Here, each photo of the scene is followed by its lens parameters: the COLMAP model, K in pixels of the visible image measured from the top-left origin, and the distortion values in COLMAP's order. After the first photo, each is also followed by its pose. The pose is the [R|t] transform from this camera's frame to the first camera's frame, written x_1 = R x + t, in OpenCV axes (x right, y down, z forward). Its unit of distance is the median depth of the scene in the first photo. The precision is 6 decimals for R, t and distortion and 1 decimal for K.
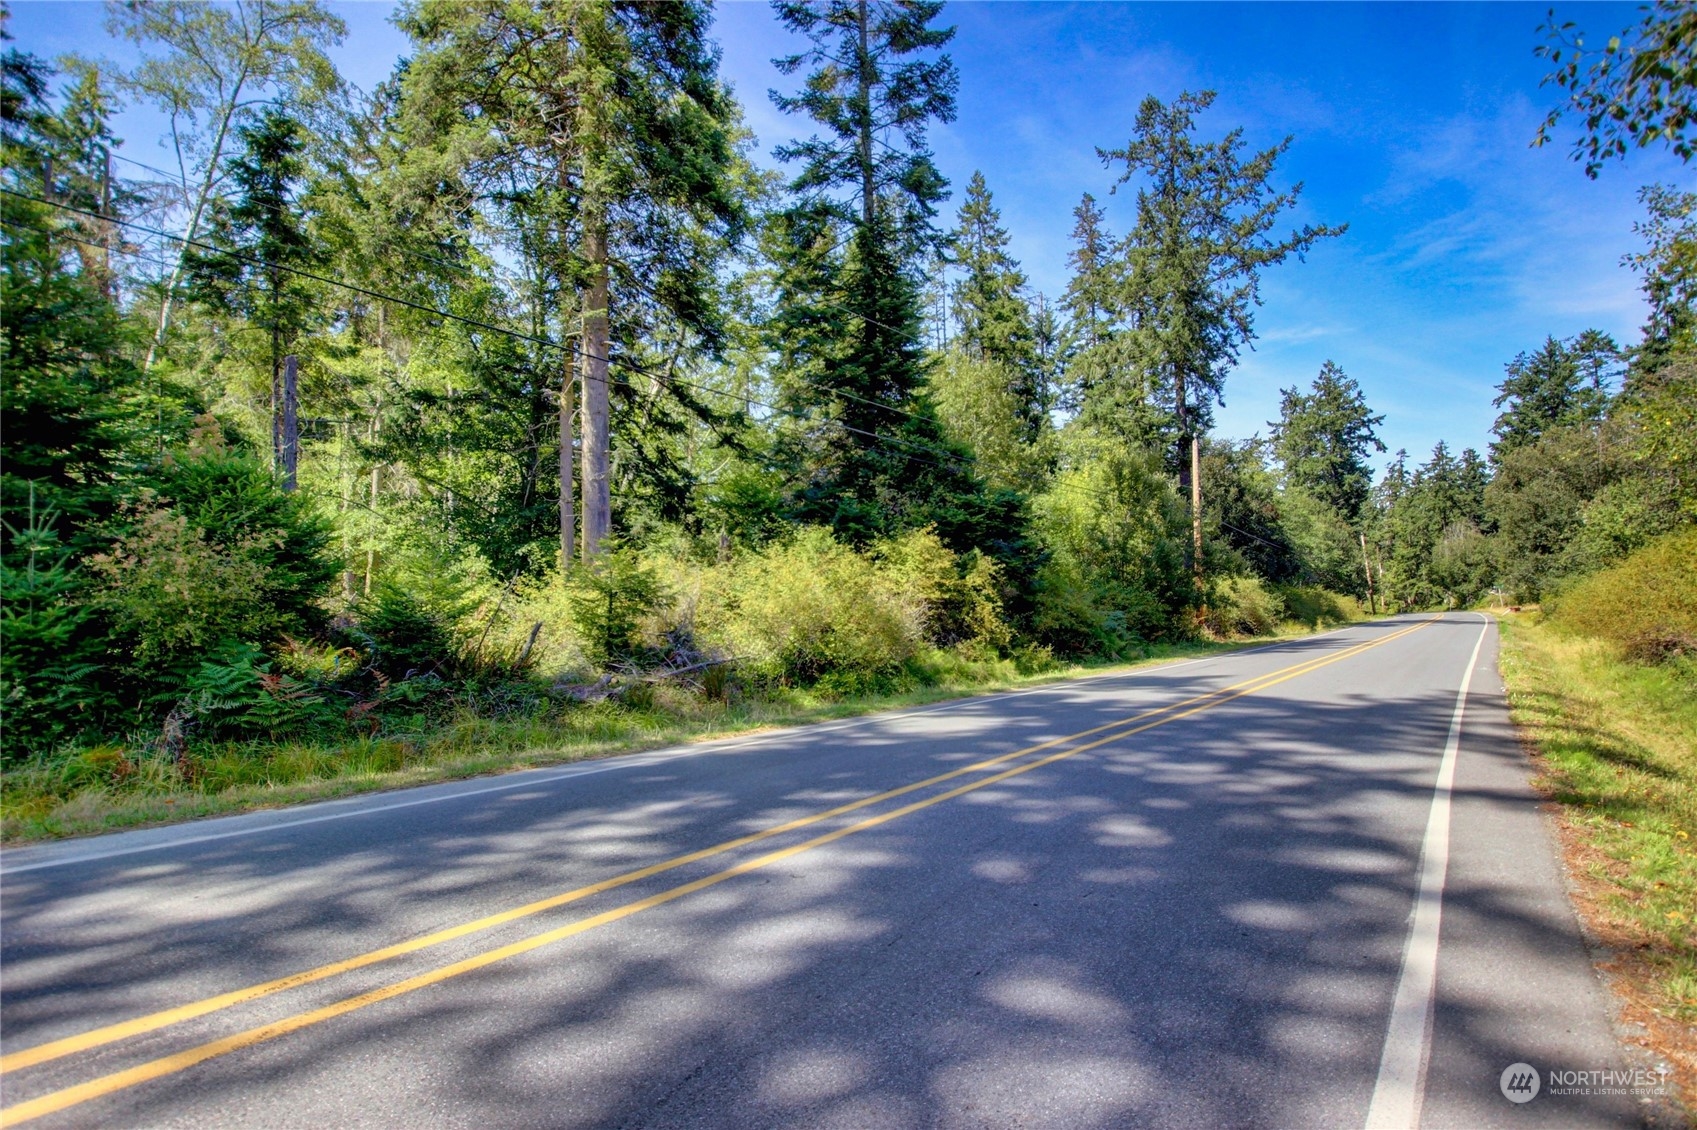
lens RADIAL K [[837.7, 0, 848.5], [0, 837.7, 565.0], [0, 0, 1]] dist [0.001620, -0.000087]
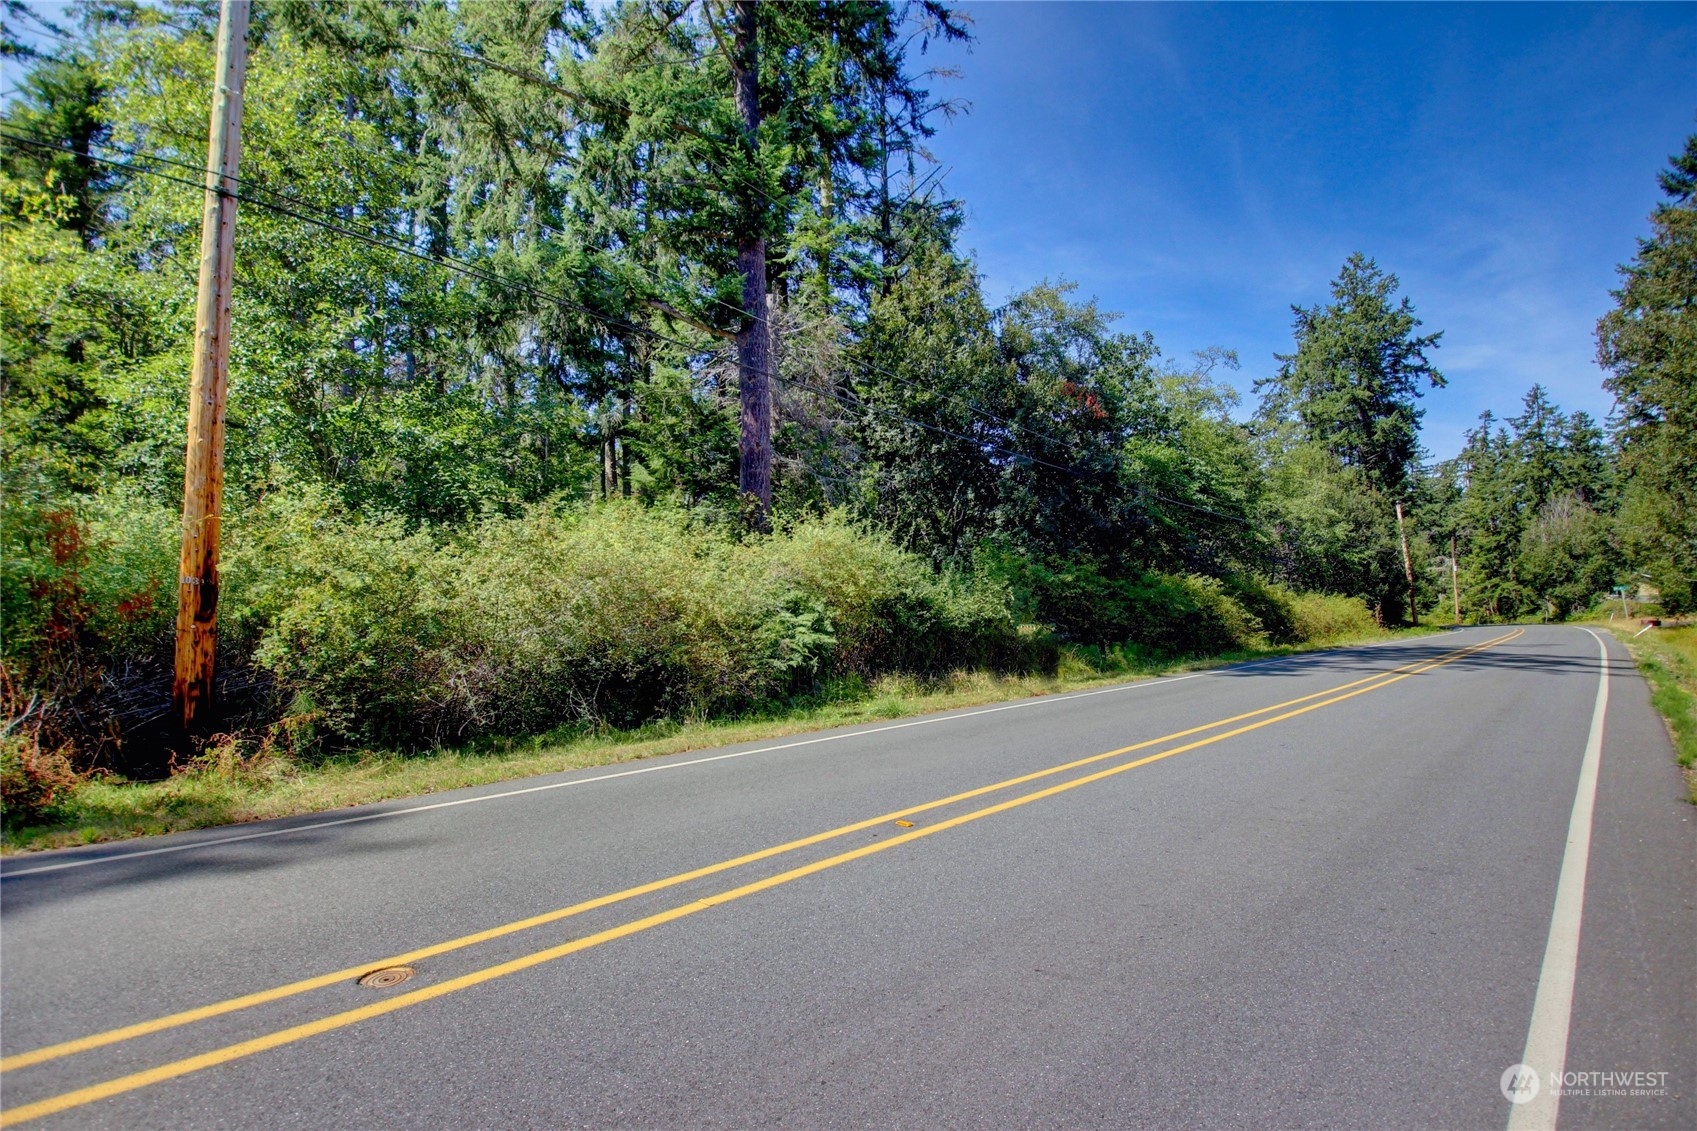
lens RADIAL K [[806.0, 0, 845.8], [0, 806.0, 569.7], [0, 0, 1]] dist [-0.016187, -0.000944]
pose [[0.993900, 0.007694, -0.110016, 0.223932], [-0.007316, 0.999966, 0.003831, 0.013043], [0.110042, -0.003003, 0.993922, 0.295413]]
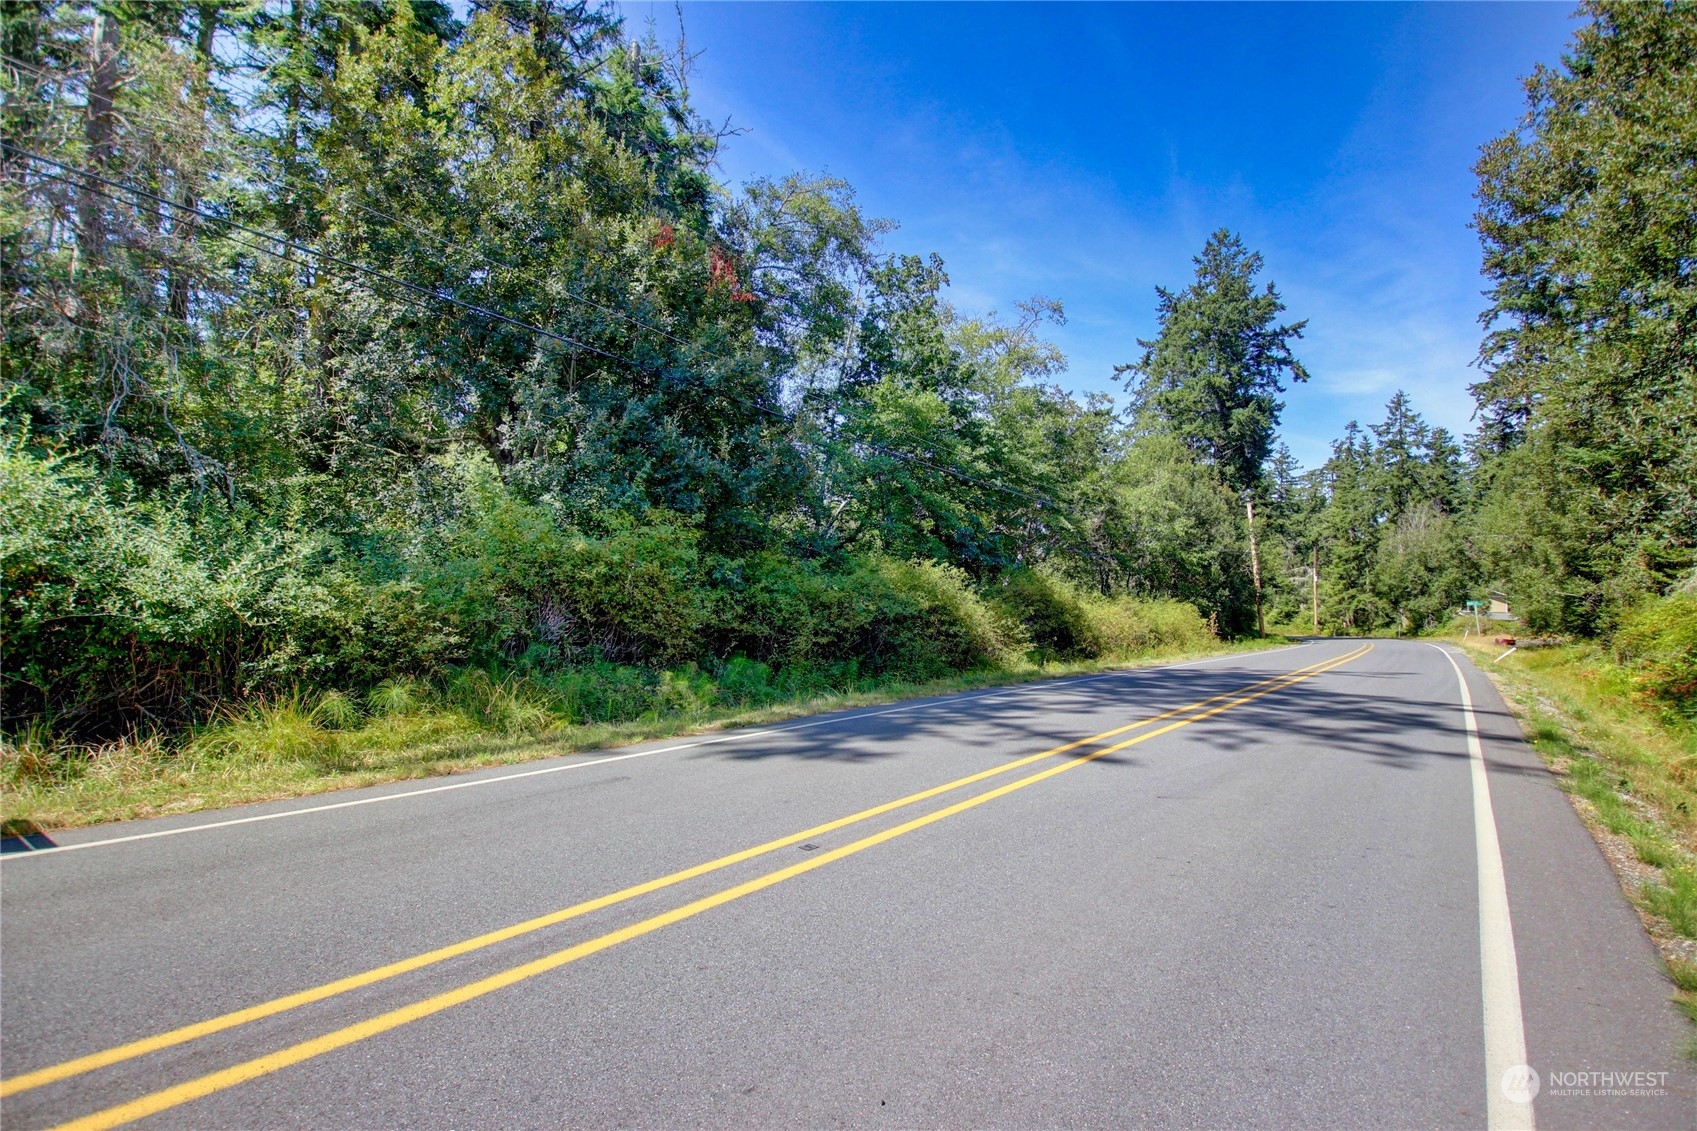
lens RADIAL K [[800.5, 0, 848.5], [0, 800.5, 565.5], [0, 0, 1]] dist [0.019381, -0.019043]
pose [[0.998962, 0.045061, 0.006730, 0.288733], [-0.045085, 0.998977, 0.003486, 0.016068], [-0.006566, -0.003786, 0.999971, 0.383837]]
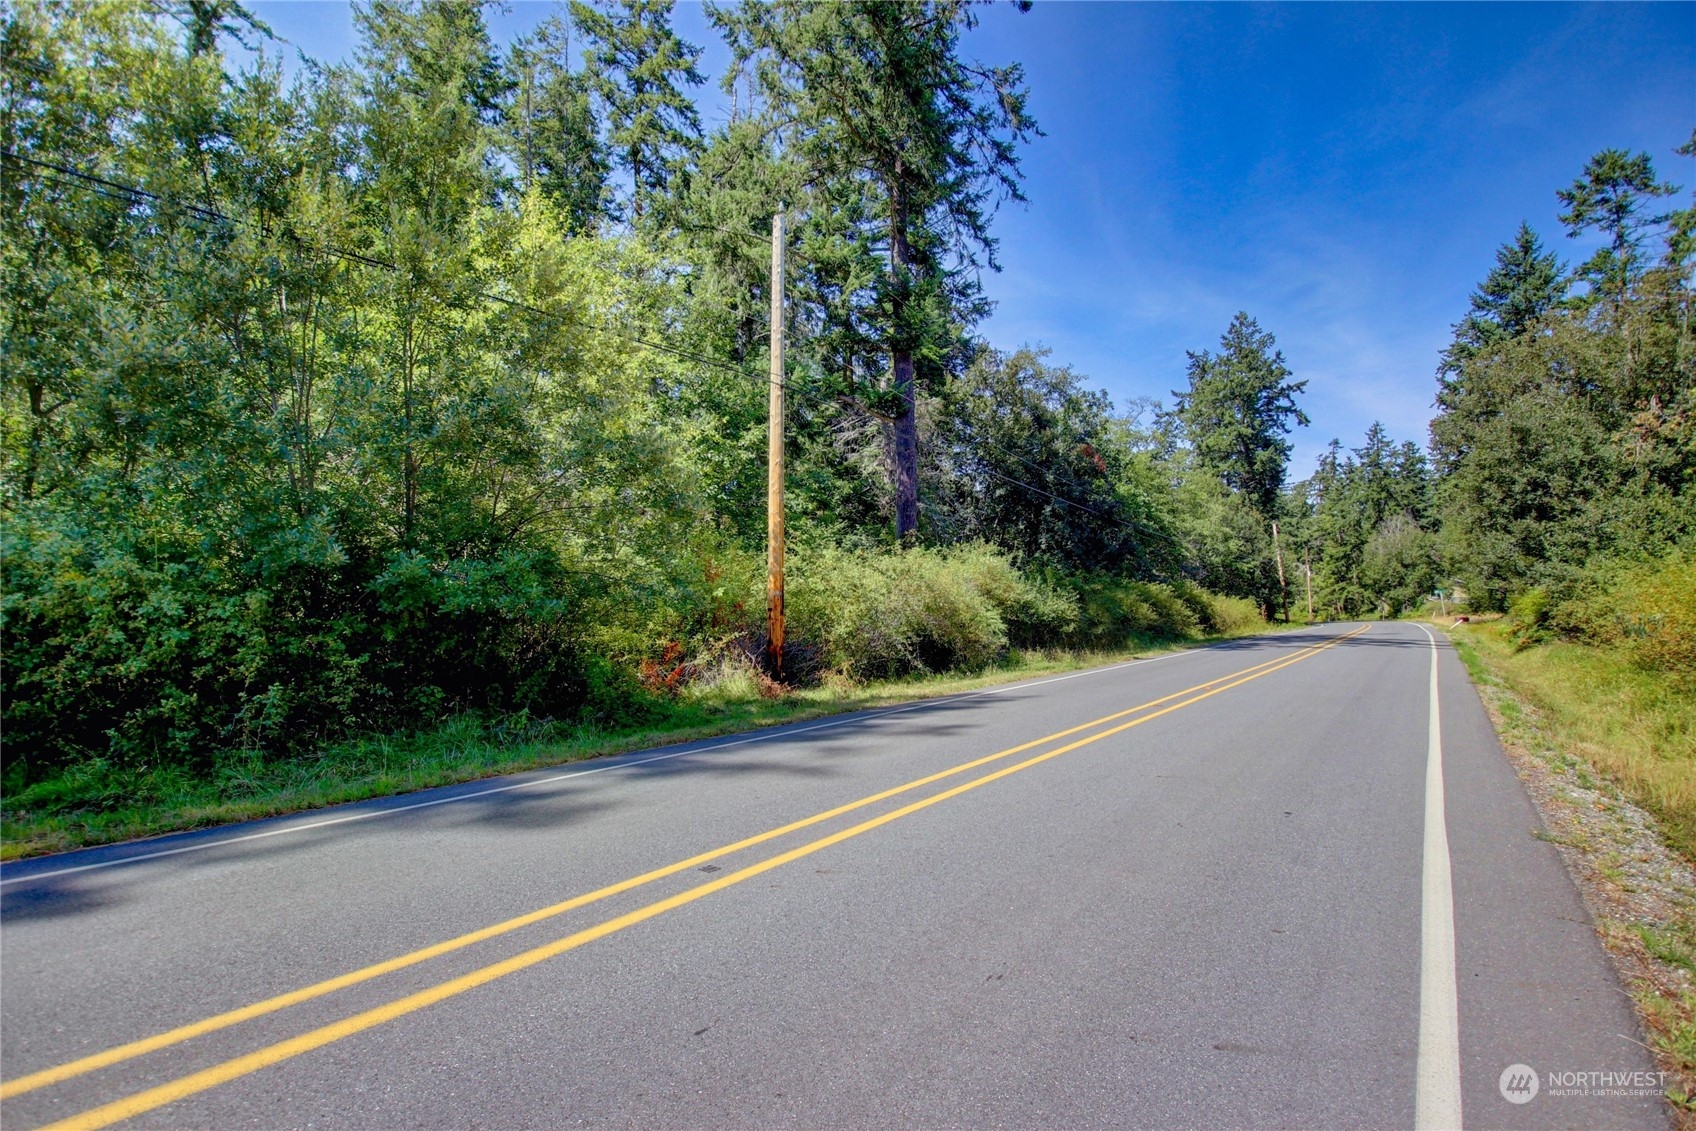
lens RADIAL K [[797.5, 0, 848.2], [0, 797.5, 569.7], [0, 0, 1]] dist [0.024237, -0.020372]
pose [[0.999458, 0.013576, 0.029997, 0.162173], [-0.013661, 0.999903, 0.002623, 0.009949], [-0.029958, -0.003032, 0.999547, 0.218426]]
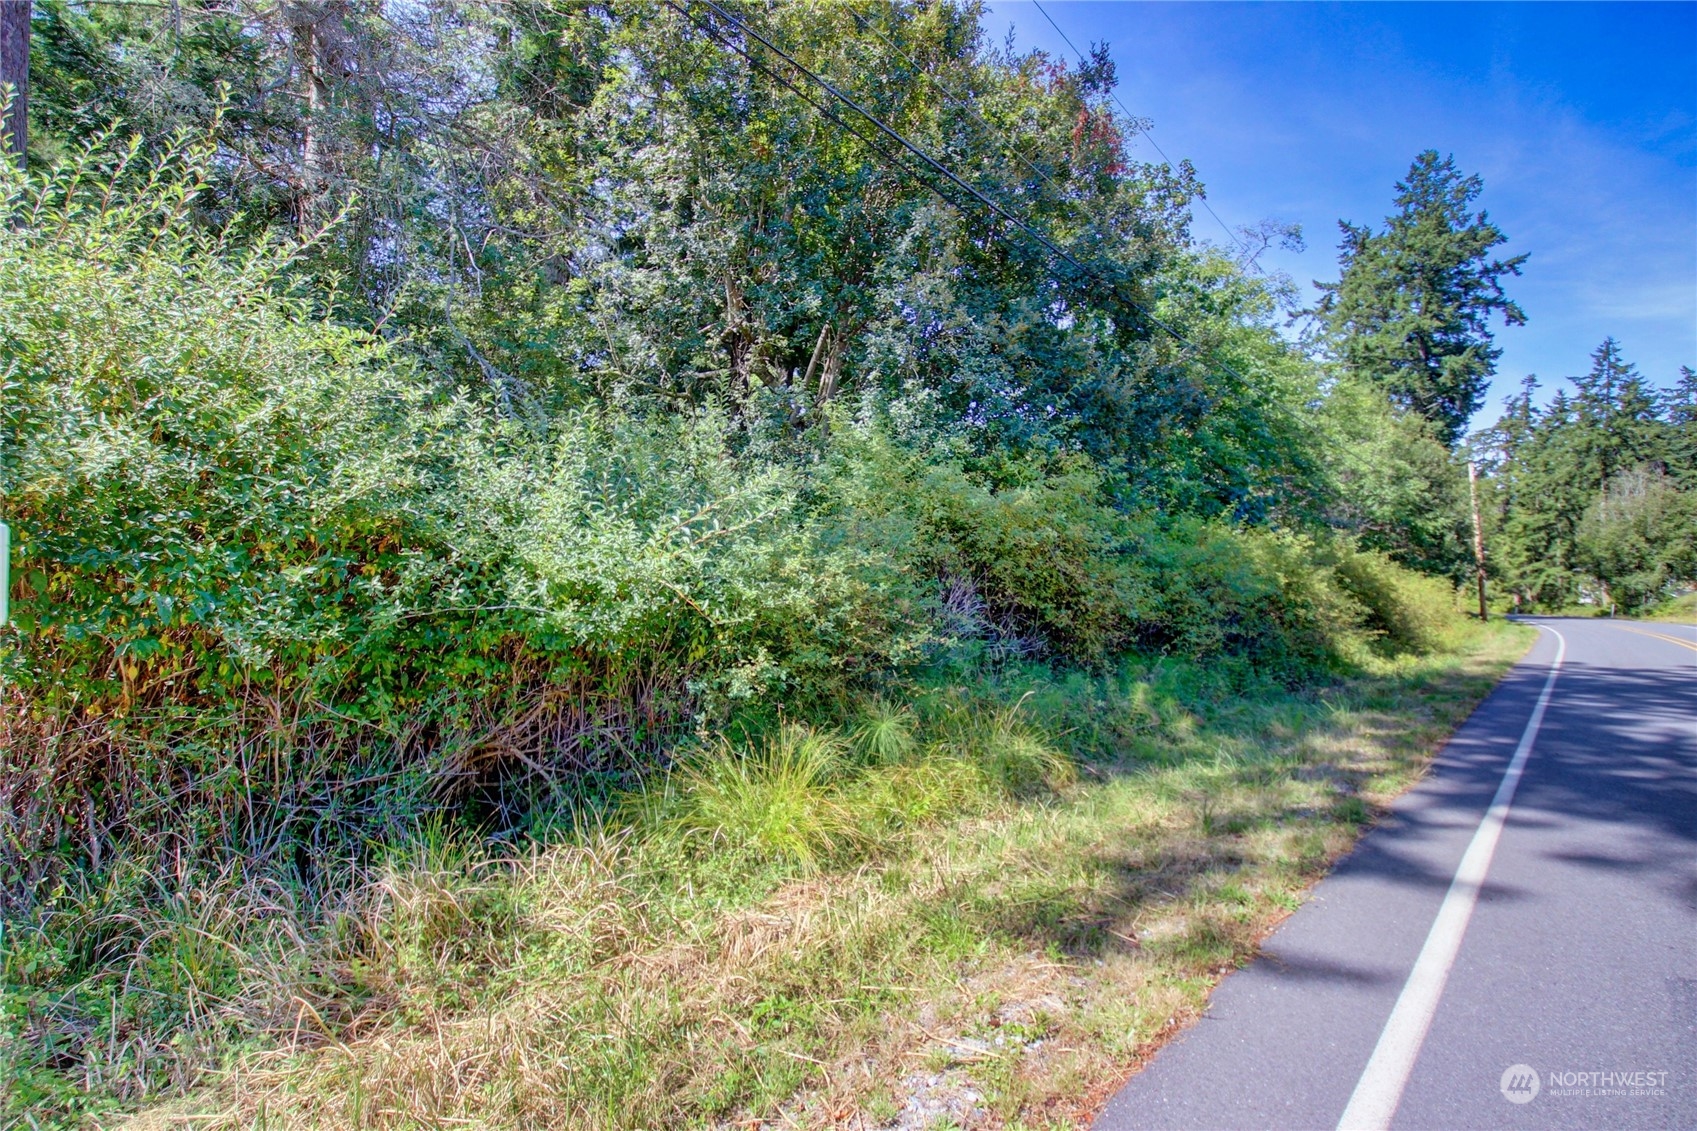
lens RADIAL K [[816.8, 0, 852.4], [0, 816.8, 568.0], [0, 0, 1]] dist [-0.019237, -0.000514]
pose [[0.995015, 0.052395, -0.084850, 0.246238], [-0.048246, 0.997571, 0.050240, 0.018515], [0.087276, -0.045896, 0.995126, 0.413277]]
